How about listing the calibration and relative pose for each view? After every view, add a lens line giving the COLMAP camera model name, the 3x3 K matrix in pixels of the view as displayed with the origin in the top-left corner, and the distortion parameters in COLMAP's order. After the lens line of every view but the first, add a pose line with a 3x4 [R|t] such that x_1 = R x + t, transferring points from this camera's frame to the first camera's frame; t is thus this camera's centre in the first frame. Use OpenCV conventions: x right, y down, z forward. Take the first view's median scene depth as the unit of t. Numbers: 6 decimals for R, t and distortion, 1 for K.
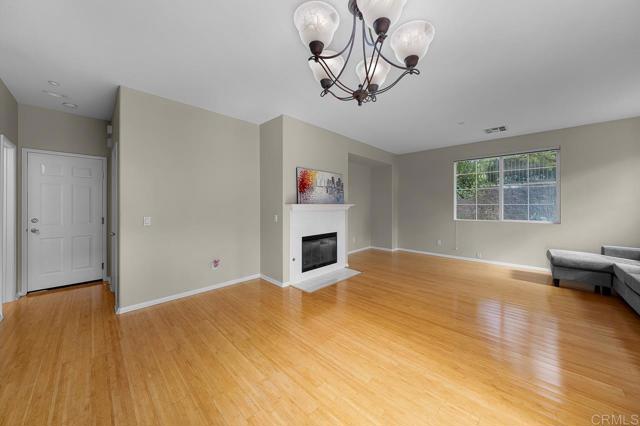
lens RADIAL K [[223.8, 0, 325.5], [0, 223.8, 205.6], [0, 0, 1]] dist [-0.005803, 0.000025]
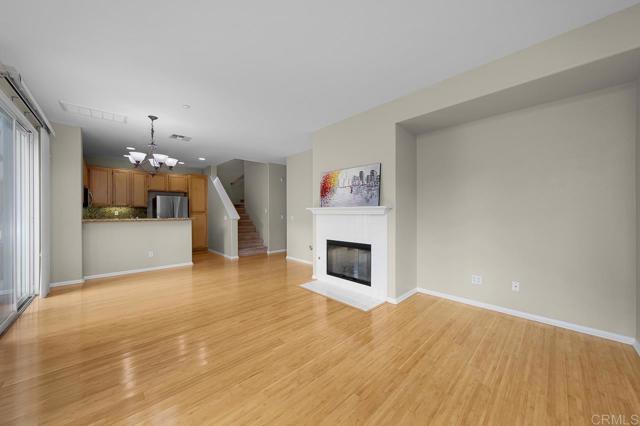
lens RADIAL K [[223.8, 0, 318.6], [0, 223.8, 216.0], [0, 0, 1]] dist [-0.005803, 0.000025]
pose [[-0.061505, 0.013380, -0.998017, 0.896329], [-0.003792, 0.999900, 0.013639, 0.017177], [0.998100, 0.004624, -0.061449, 0.996687]]
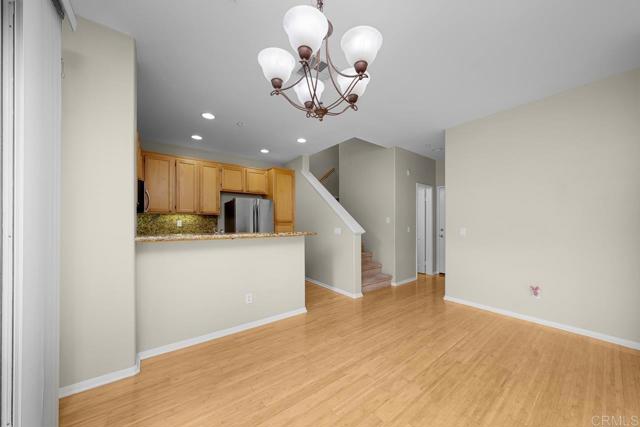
lens RADIAL K [[223.8, 0, 324.9], [0, 223.8, 224.2], [0, 0, 1]] dist [-0.005803, 0.000025]
pose [[-0.163260, 0.003855, -0.986576, 0.369671], [-0.003803, 0.999982, 0.004536, 0.018513], [0.986576, 0.004492, -0.163242, 0.350828]]
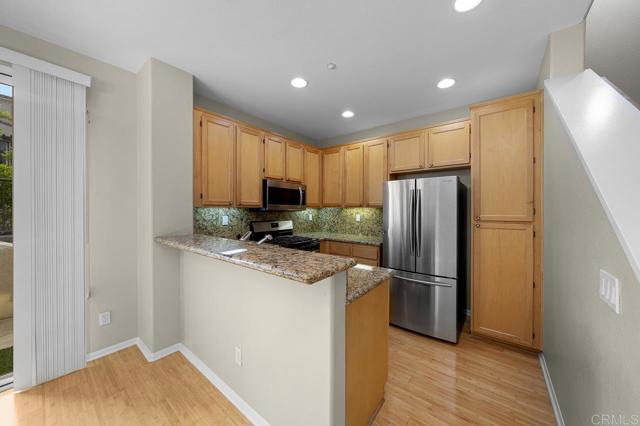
lens RADIAL K [[223.8, 0, 324.5], [0, 223.8, 209.9], [0, 0, 1]] dist [-0.005803, 0.000025]
pose [[-0.996340, -0.000442, -0.085476, -0.355566], [-0.001017, 0.999977, 0.006685, -0.018260], [0.085471, 0.006747, -0.996318, 0.426862]]
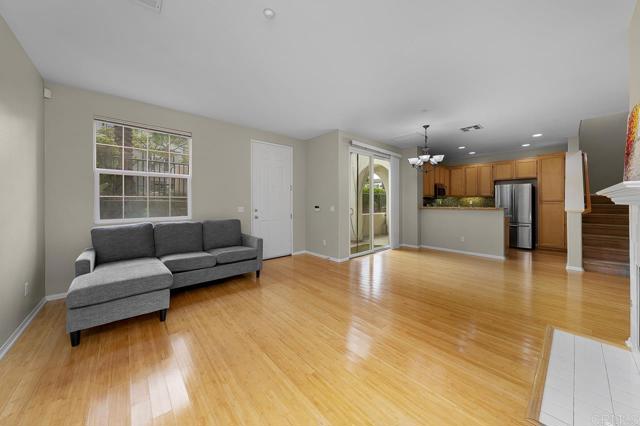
lens RADIAL K [[223.8, 0, 326.2], [0, 223.8, 202.4], [0, 0, 1]] dist [-0.005803, 0.000025]
pose [[-0.995748, 0.002053, 0.092097, 0.449558], [0.002196, 0.999997, 0.001461, 0.017965], [-0.092093, 0.001657, -0.995749, 1.445348]]
